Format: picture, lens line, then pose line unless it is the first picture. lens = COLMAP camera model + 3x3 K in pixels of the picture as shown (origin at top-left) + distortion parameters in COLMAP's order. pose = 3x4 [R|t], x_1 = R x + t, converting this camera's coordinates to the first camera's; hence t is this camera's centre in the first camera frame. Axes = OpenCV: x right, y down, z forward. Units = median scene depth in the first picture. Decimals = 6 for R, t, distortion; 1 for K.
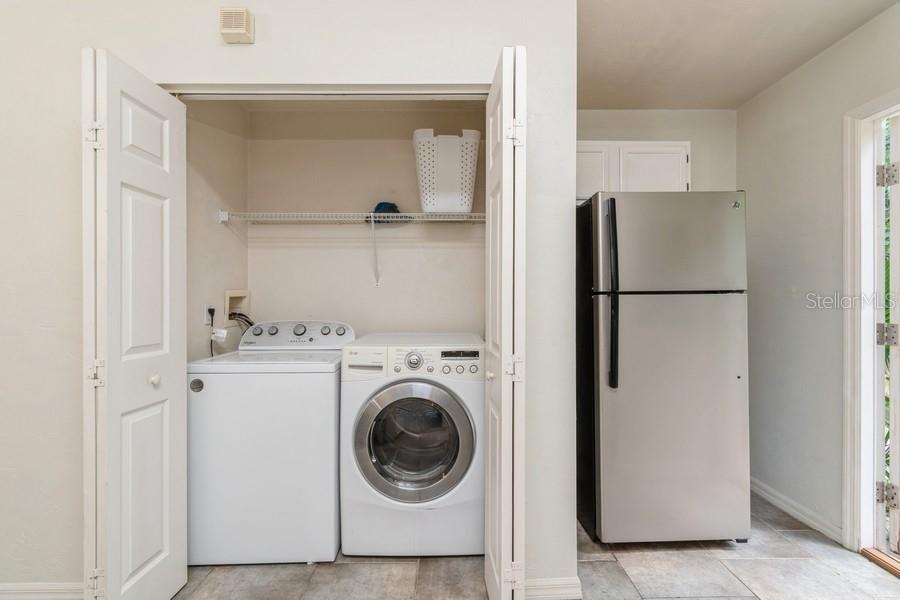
lens RADIAL K [[381.8, 0, 460.3], [0, 381.8, 295.3], [0, 0, 1]] dist [-0.000628, -0.000086]
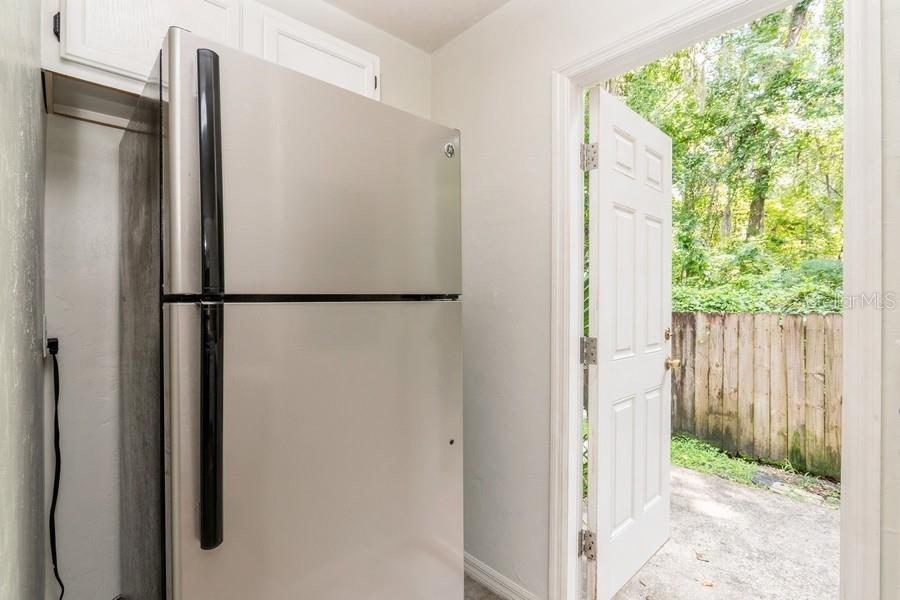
lens RADIAL K [[412.2, 0, 450.0], [0, 412.2, 300.0], [0, 0, 1]] dist [-0.003873, -0.000111]
pose [[0.741395, 0.004464, 0.671054, 0.297884], [-0.004379, 0.999989, -0.001815, -0.004300], [-0.671054, -0.001593, 0.741406, 0.528515]]
